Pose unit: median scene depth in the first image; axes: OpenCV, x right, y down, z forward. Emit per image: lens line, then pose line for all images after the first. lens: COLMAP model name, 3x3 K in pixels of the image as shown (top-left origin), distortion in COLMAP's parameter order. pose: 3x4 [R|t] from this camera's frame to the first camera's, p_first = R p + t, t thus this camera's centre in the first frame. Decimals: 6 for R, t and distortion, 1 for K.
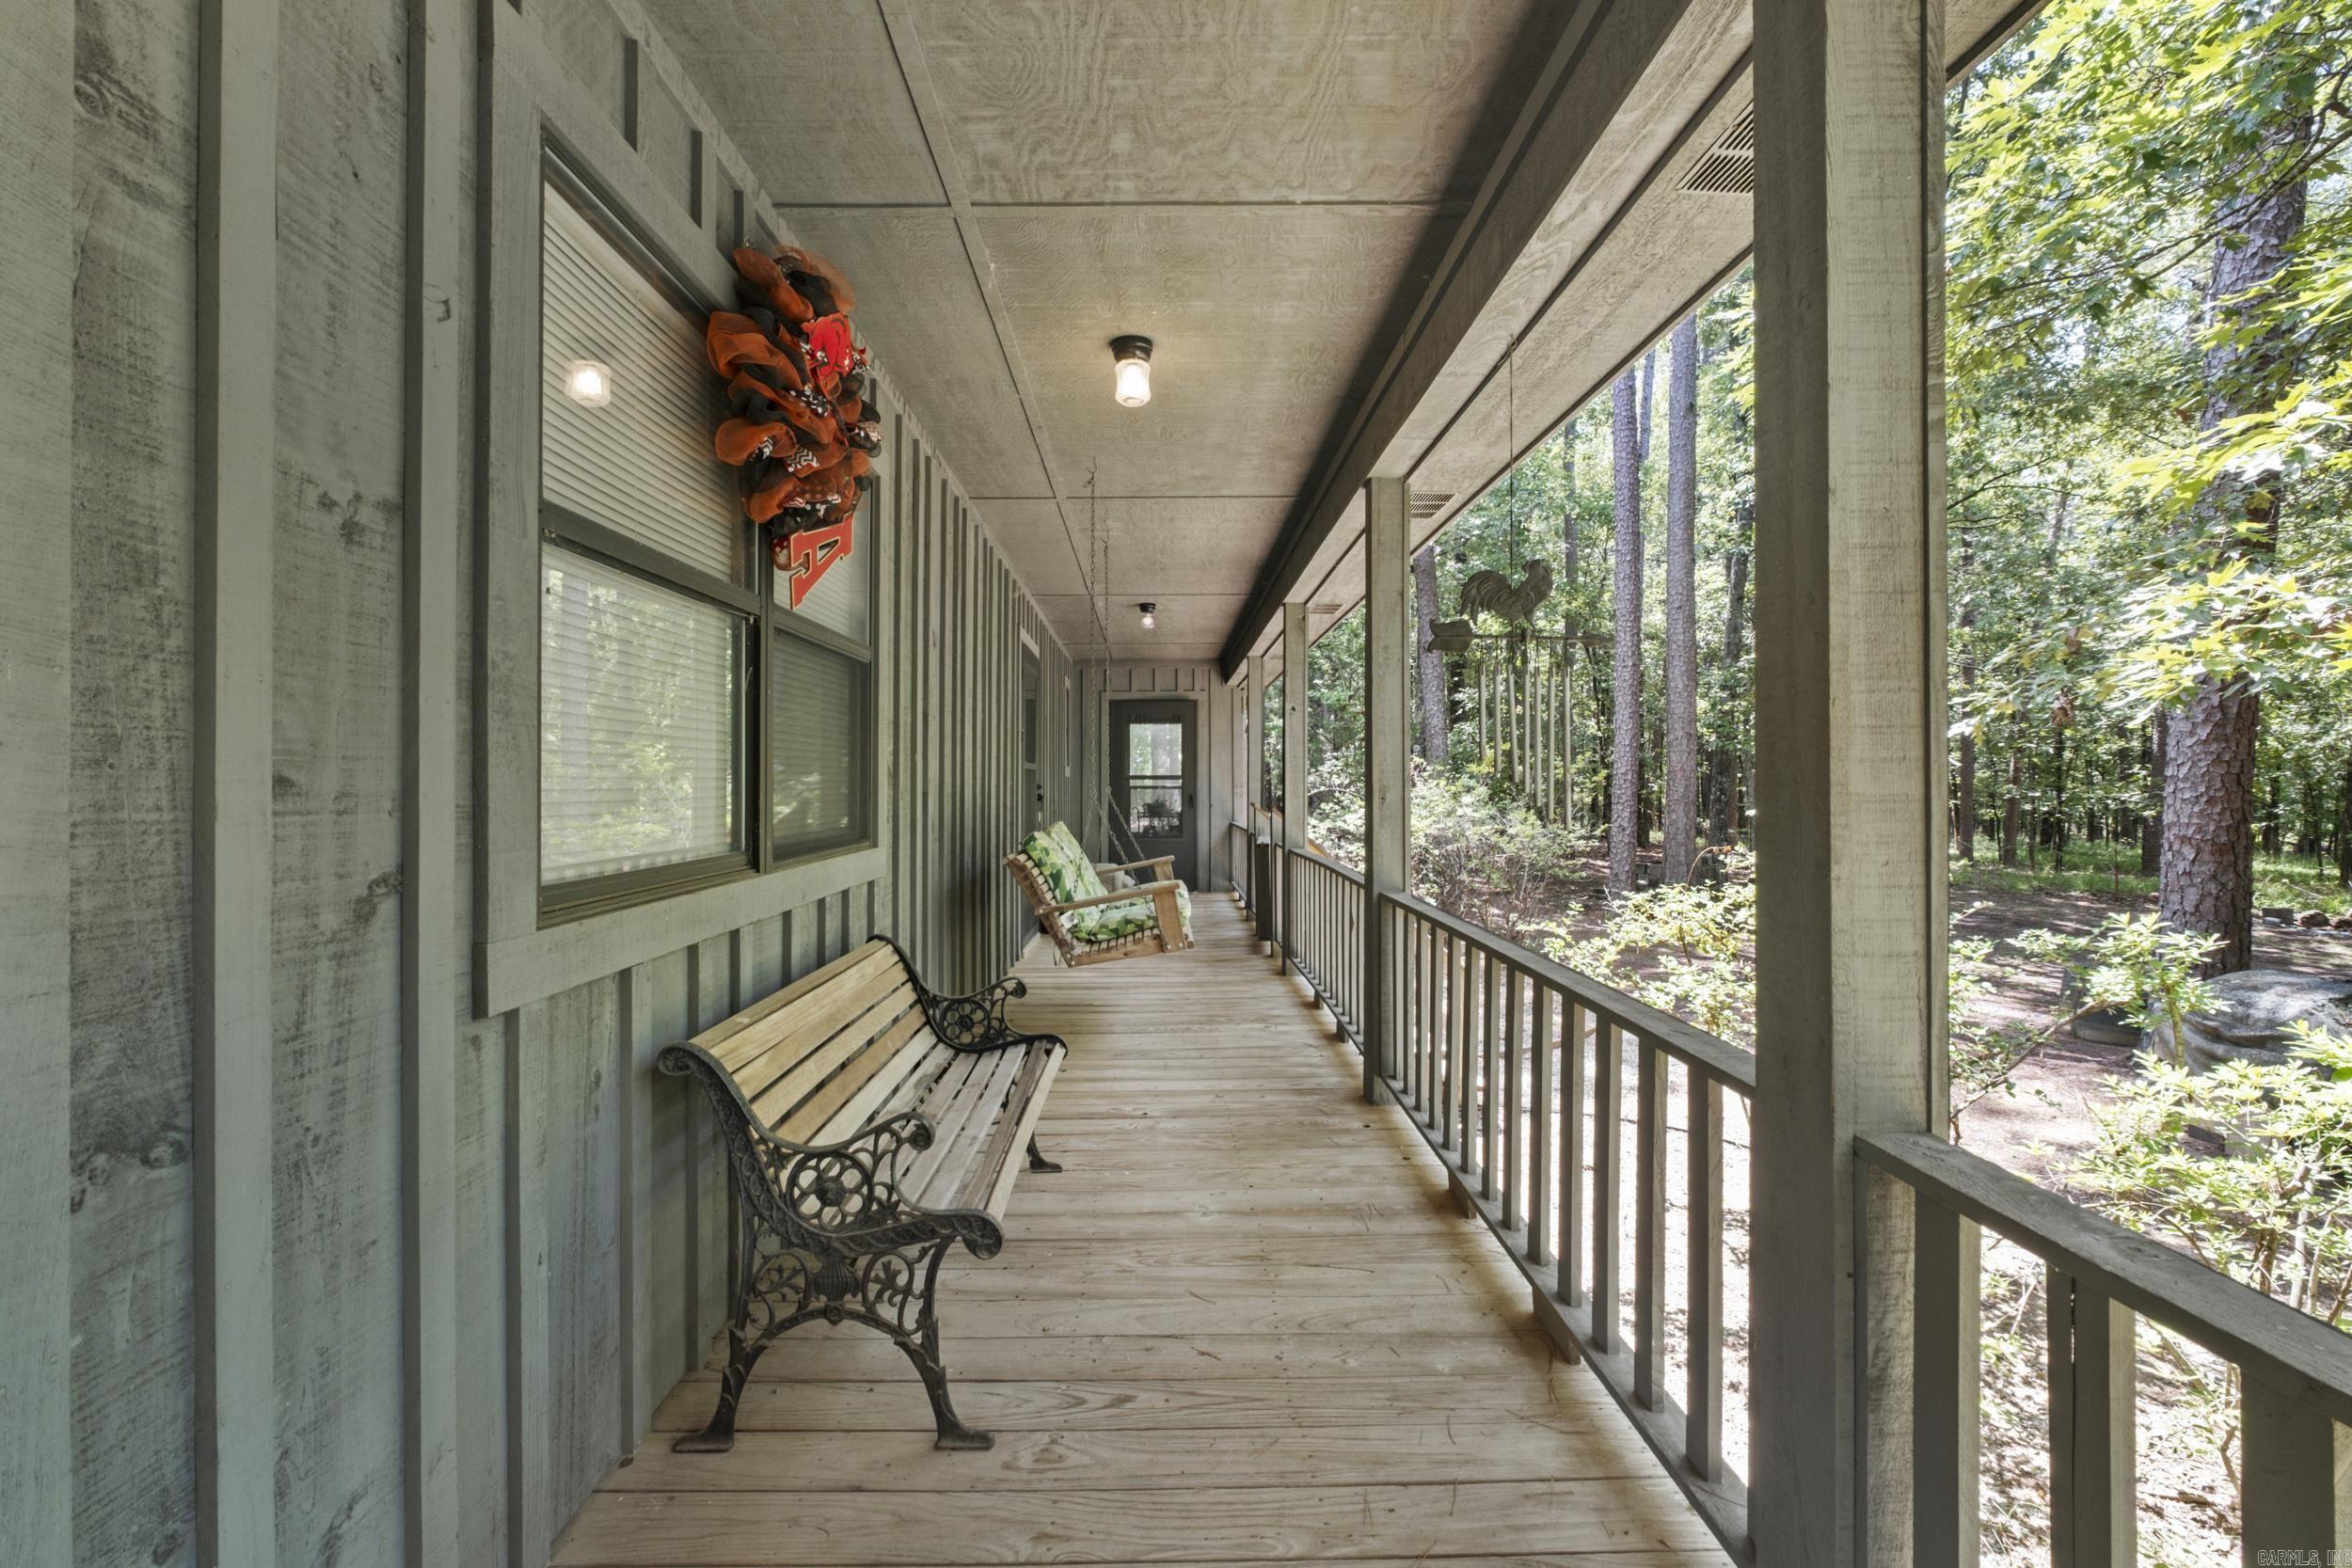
lens RADIAL K [[1027.4, 0, 1171.0], [0, 1027.4, 782.2], [0, 0, 1]] dist [-0.005155, 0.001072]
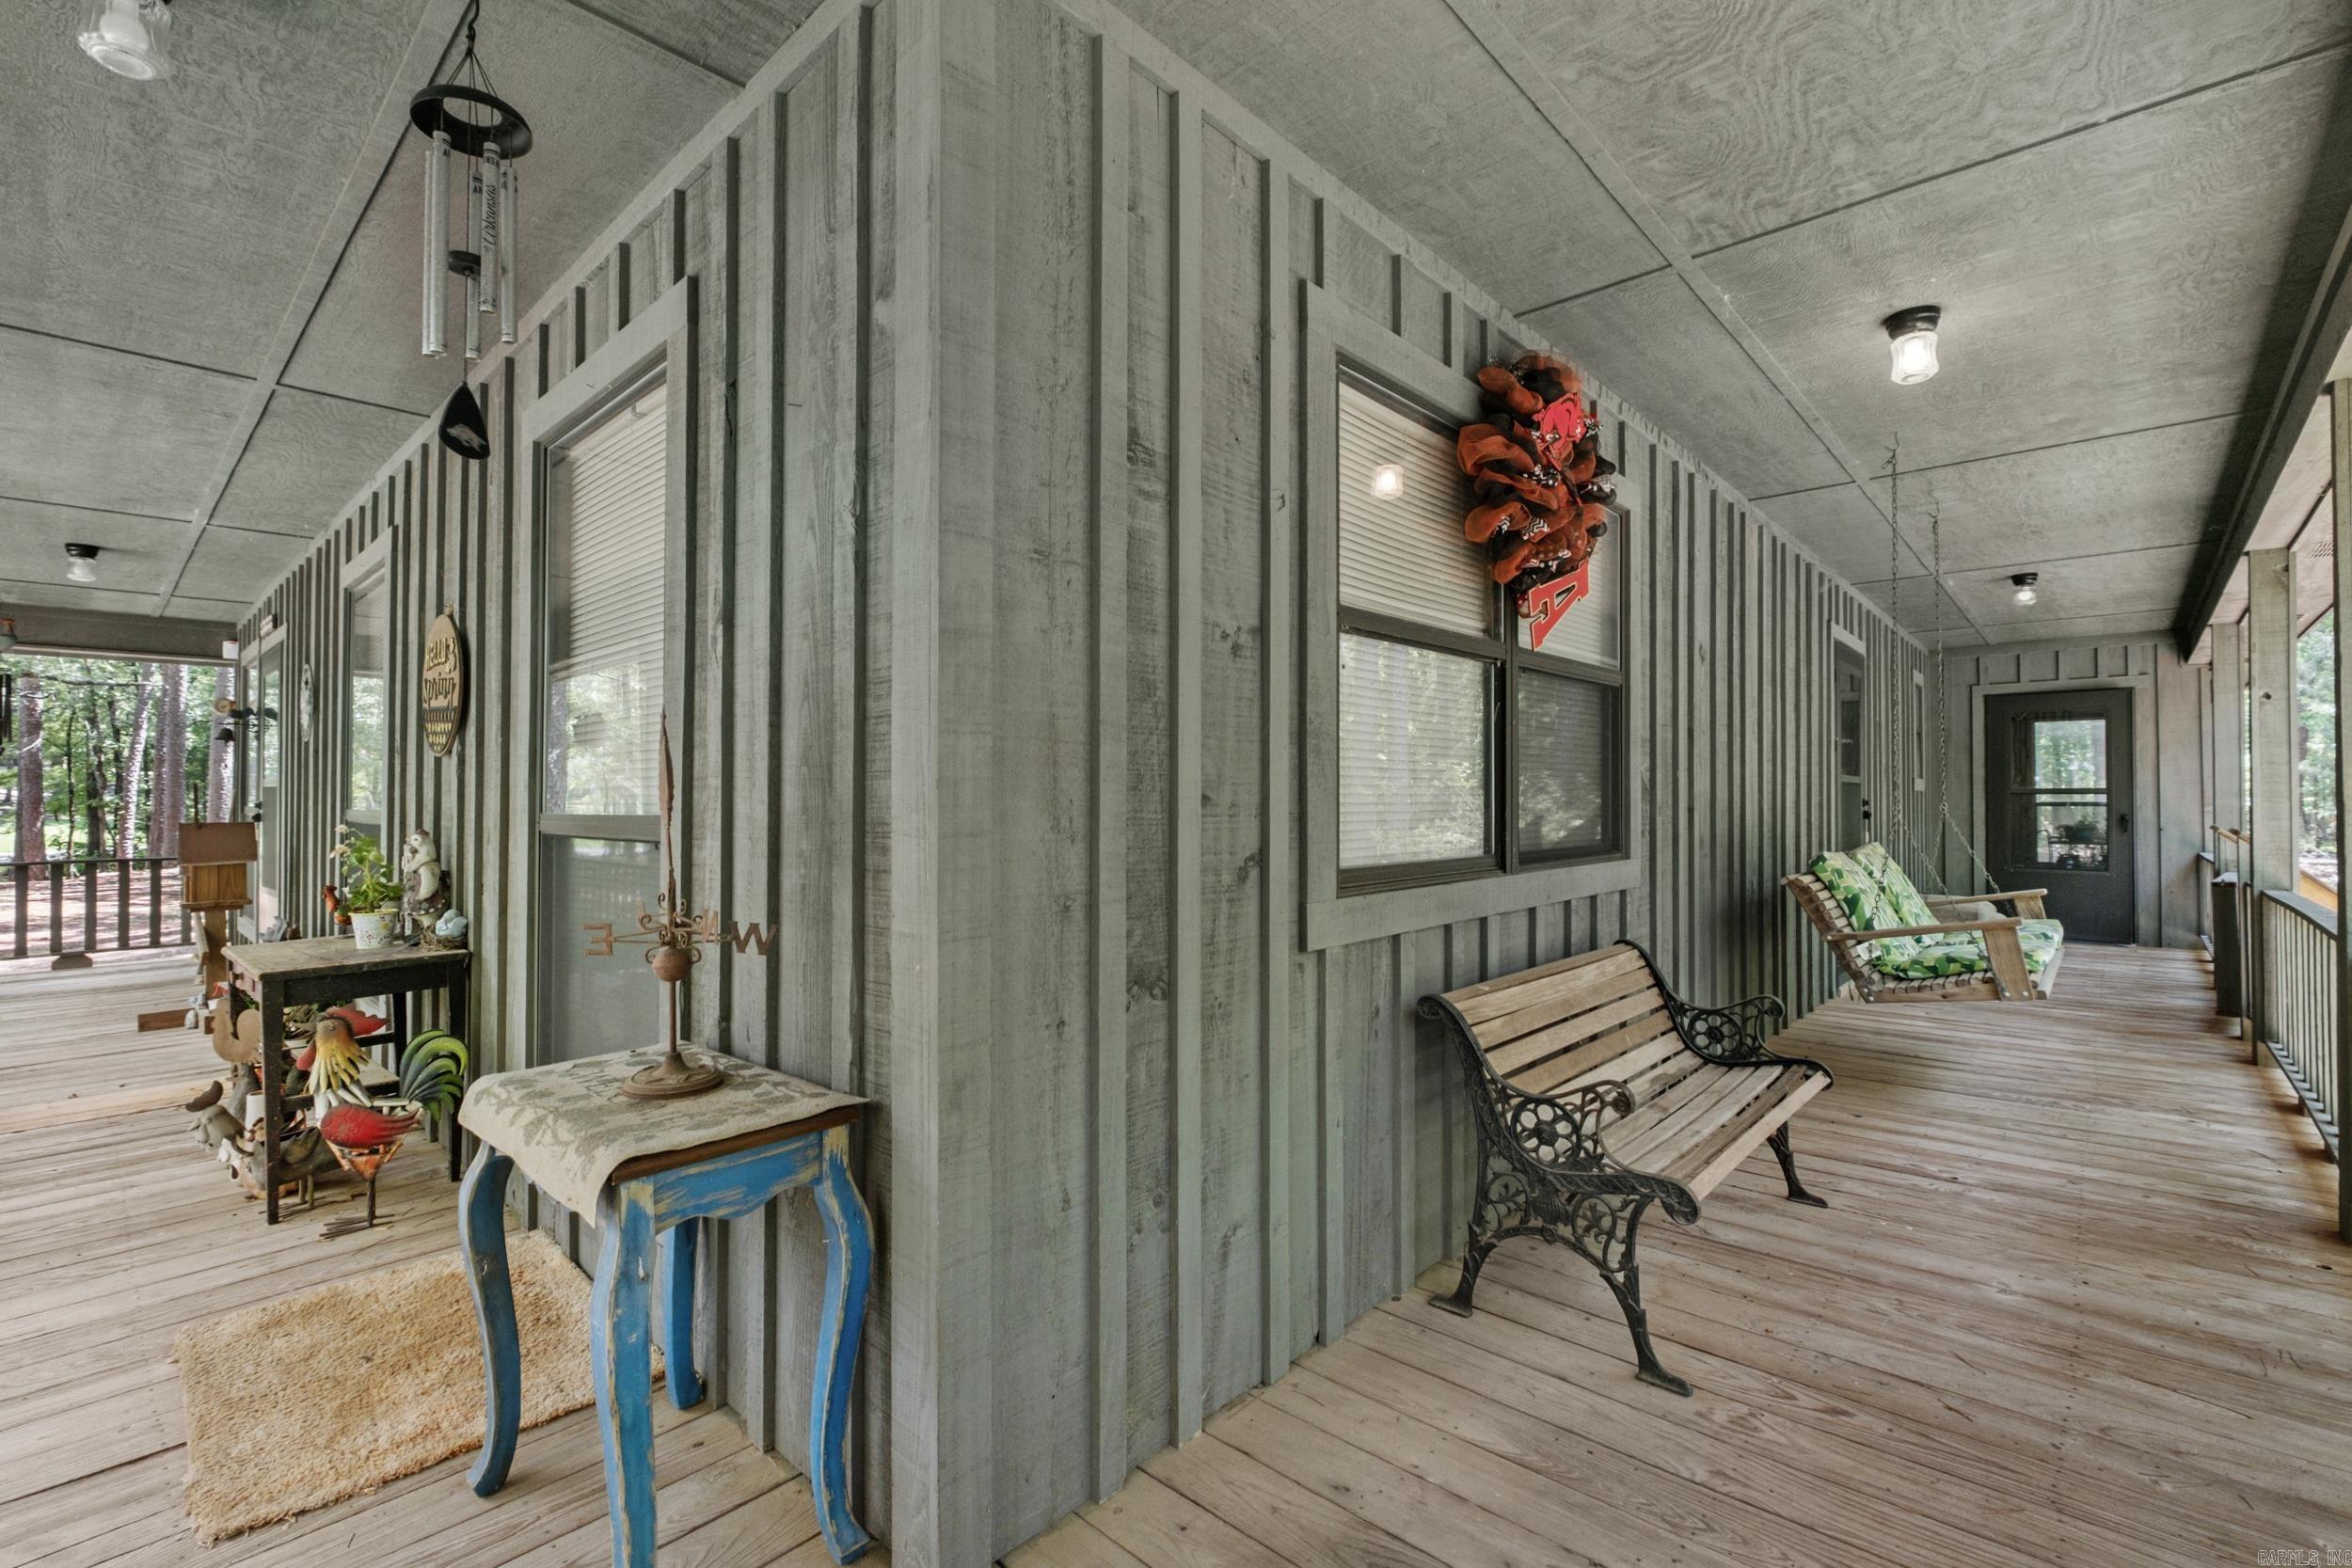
lens RADIAL K [[1027.4, 0, 1141.3], [0, 1027.4, 778.6], [0, 0, 1]] dist [-0.005155, 0.001072]
pose [[0.714962, -0.012093, -0.699059, 0.178354], [-0.000376, 0.999844, -0.017681, -0.001350], [0.699163, 0.012905, 0.714846, -0.209534]]
